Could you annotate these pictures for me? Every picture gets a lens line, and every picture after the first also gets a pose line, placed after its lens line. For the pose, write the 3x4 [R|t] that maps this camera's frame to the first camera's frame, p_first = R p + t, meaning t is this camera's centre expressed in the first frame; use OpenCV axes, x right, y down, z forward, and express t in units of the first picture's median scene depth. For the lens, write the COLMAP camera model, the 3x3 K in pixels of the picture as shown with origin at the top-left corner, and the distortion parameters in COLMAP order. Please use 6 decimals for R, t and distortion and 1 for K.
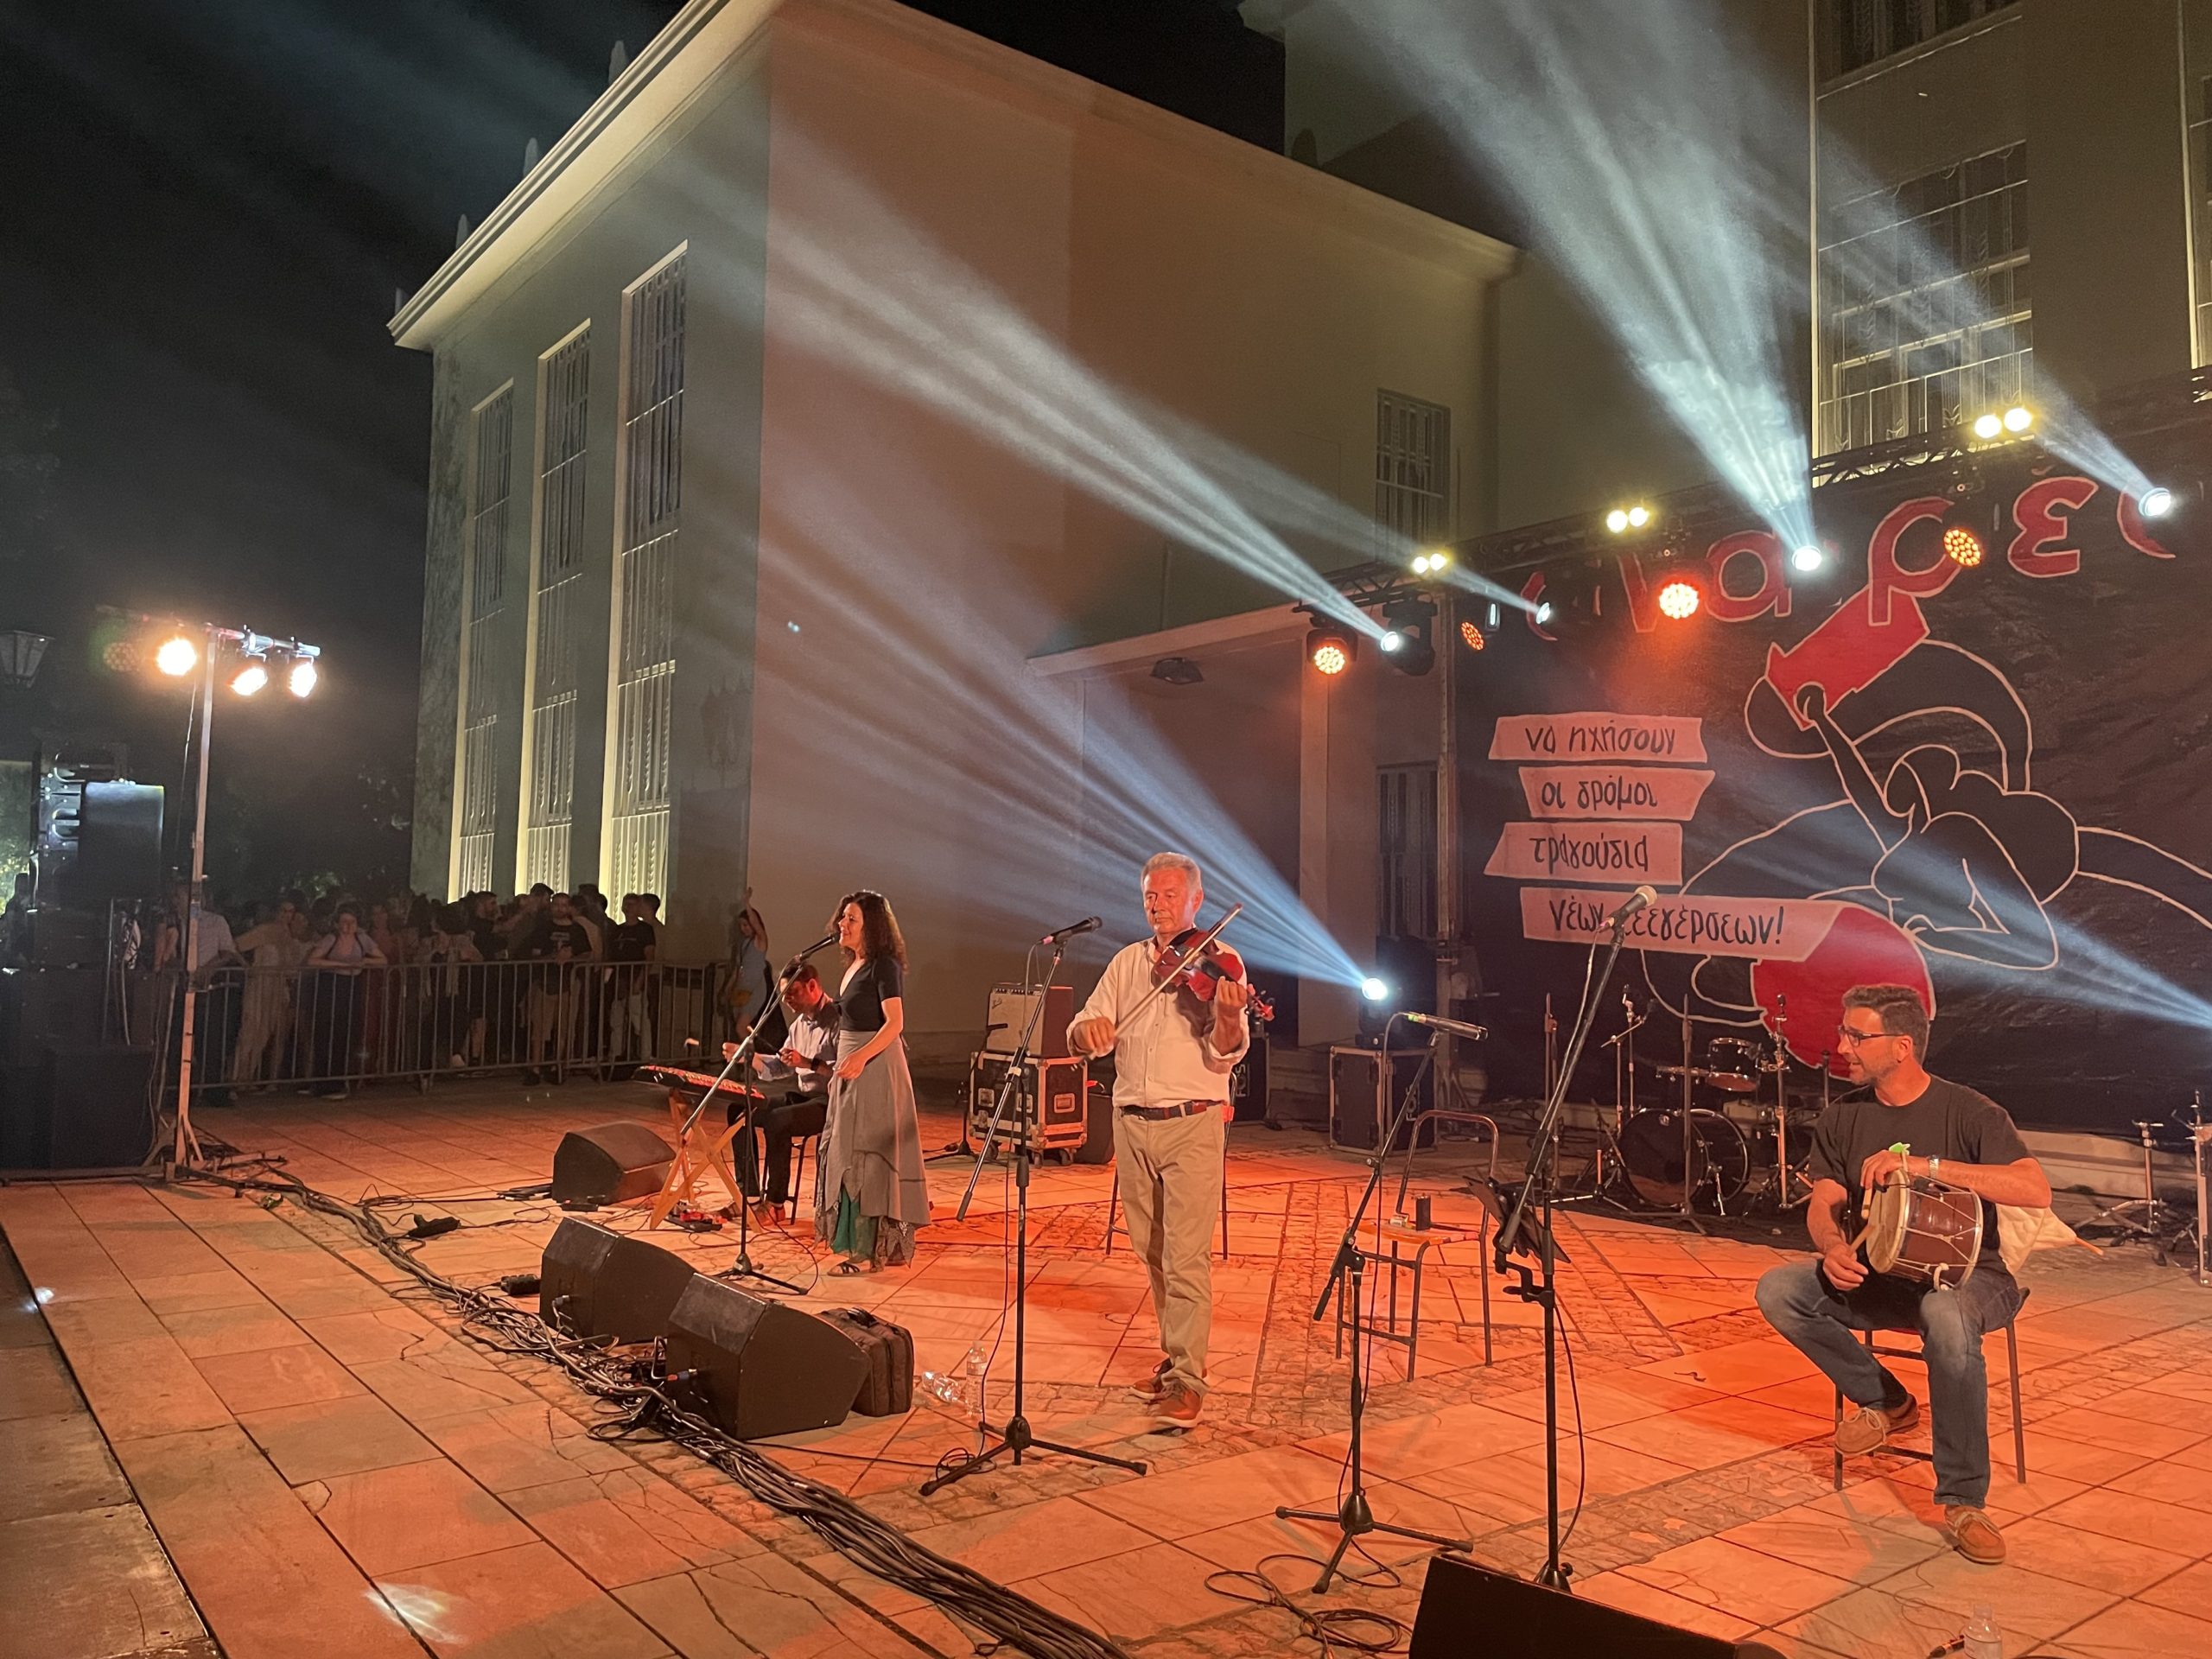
lens RADIAL K [[1639.5, 0, 1047.2], [0, 1639.5, 829.7], [0, 0, 1]] dist [0.133295, -0.178589]
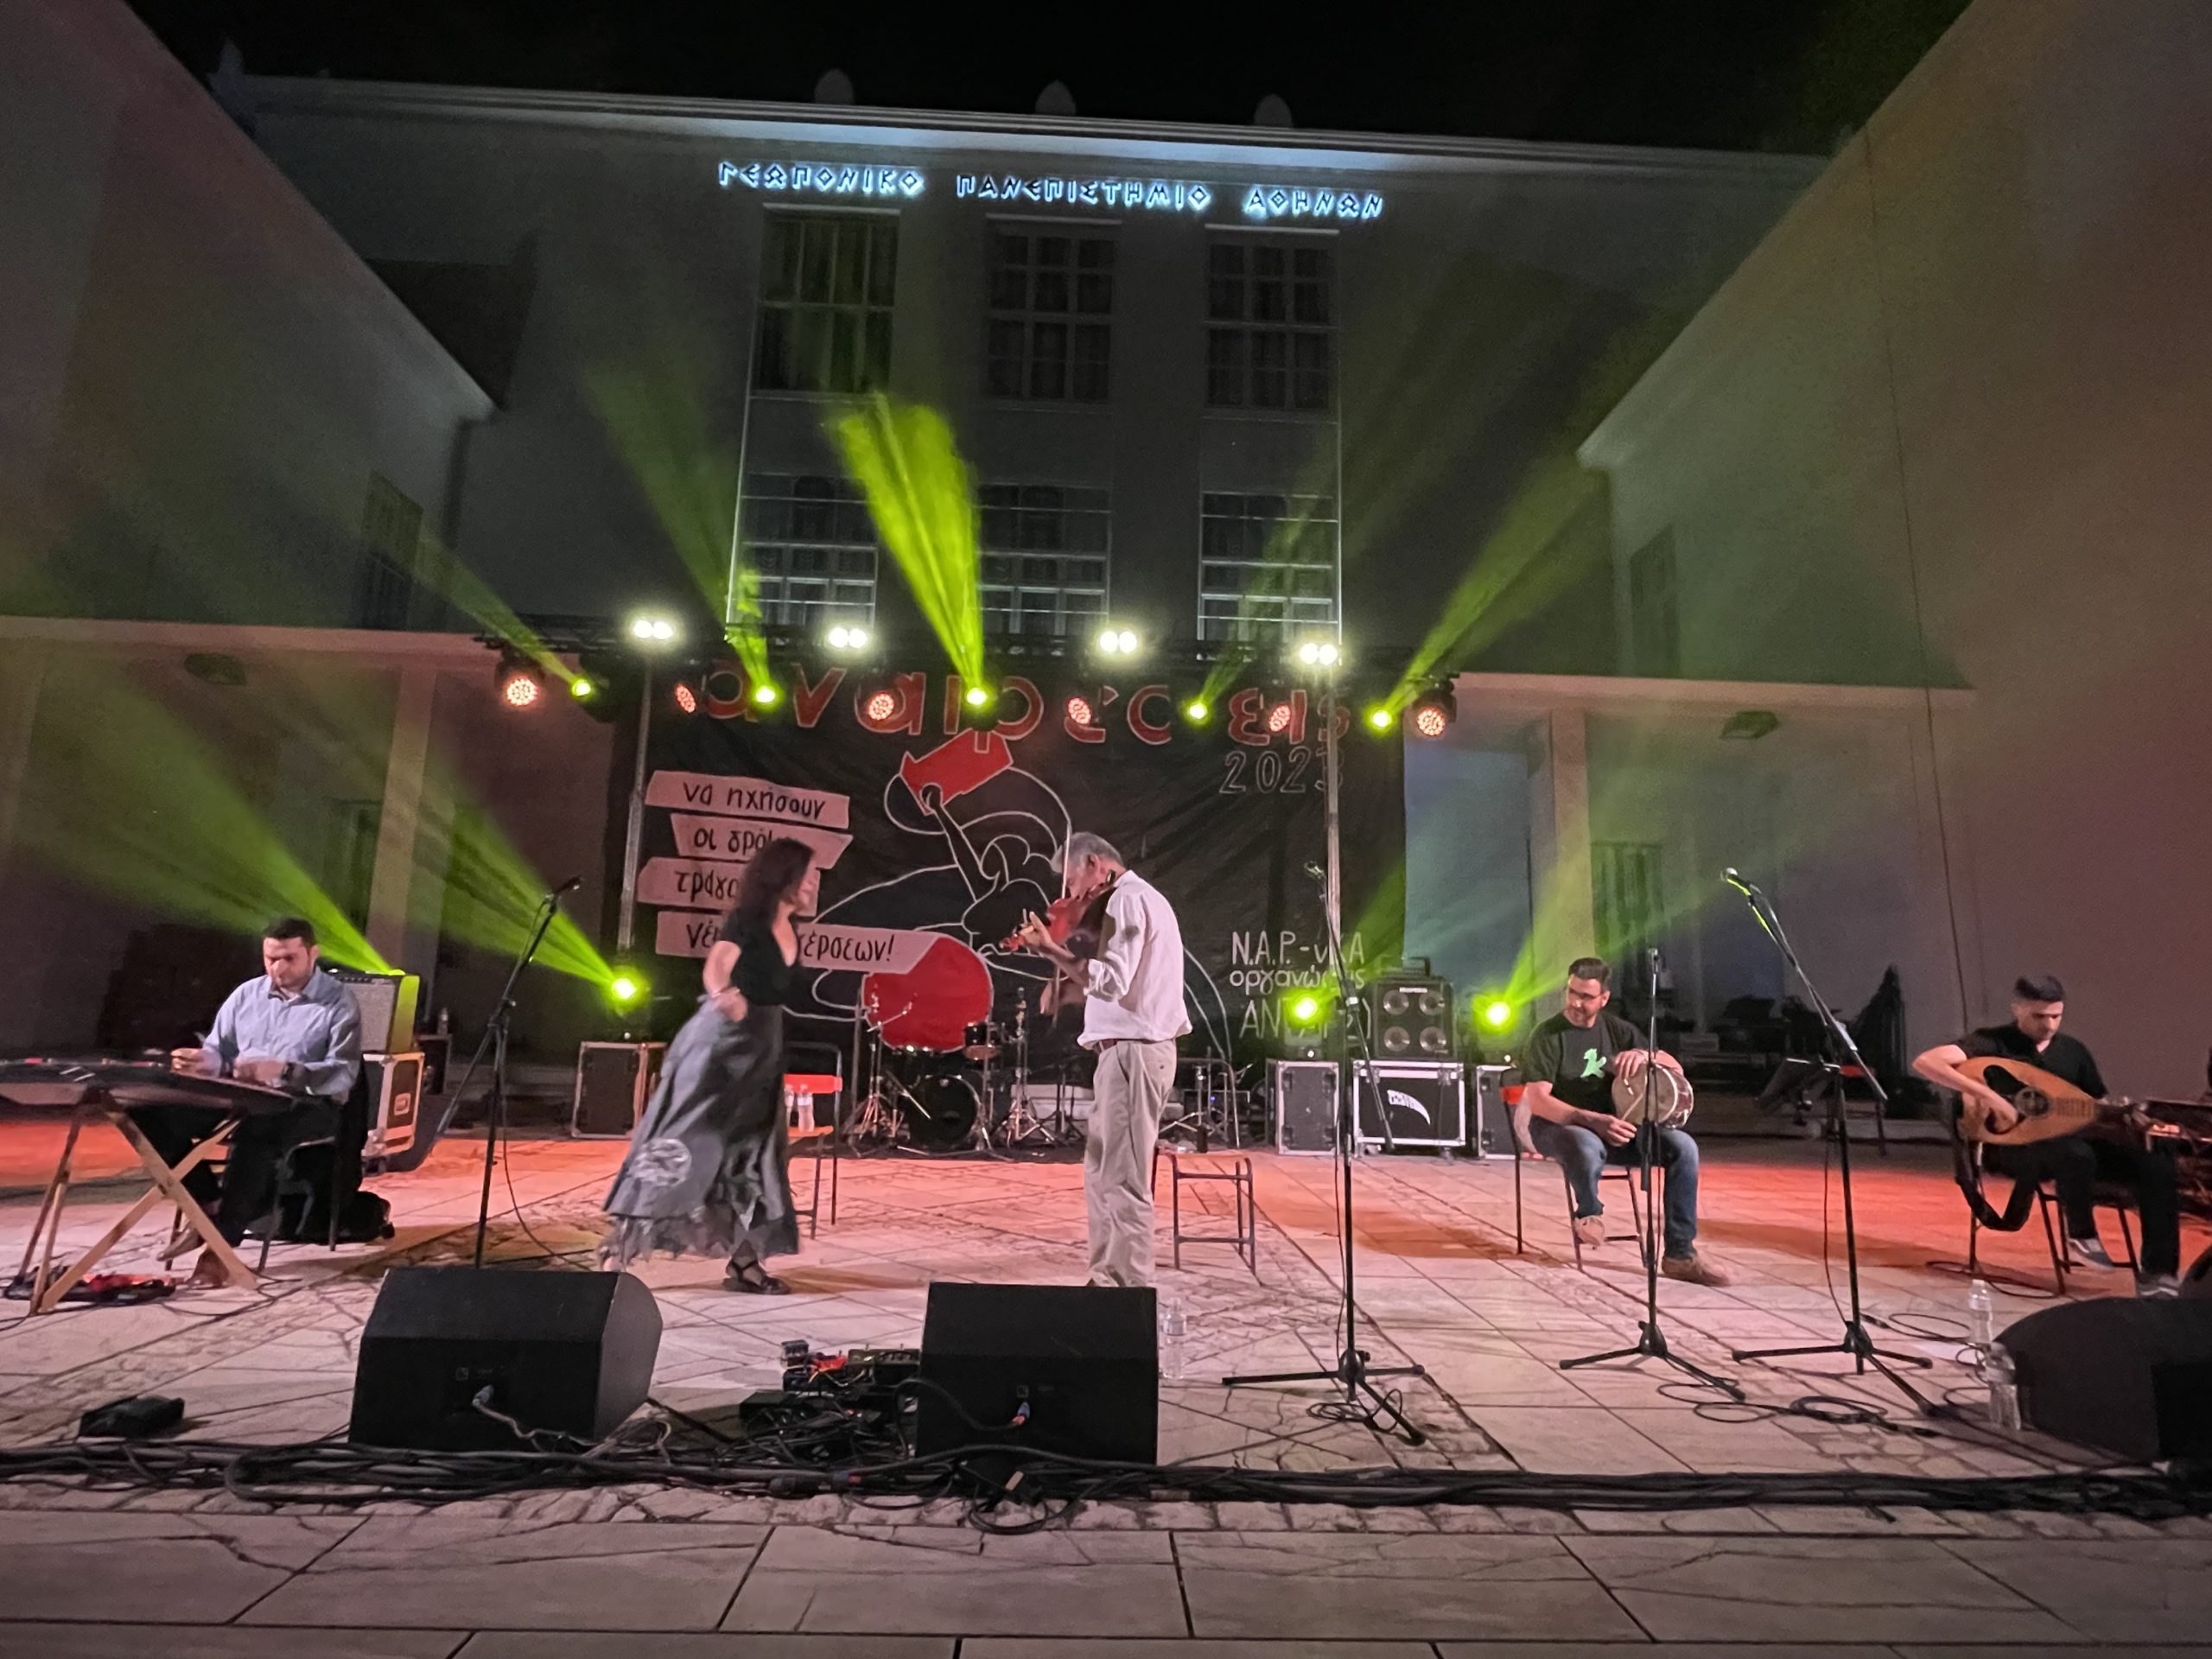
lens RADIAL K [[1168.1, 0, 1106.0], [0, 1168.1, 829.5], [0, 0, 1]] dist [0.001557, 0.000268]
pose [[0.558734, 0.134211, 0.818415, -0.283452], [-0.075020, 0.990952, -0.111289, 0.054136], [-0.825947, 0.000784, 0.563747, 0.292099]]
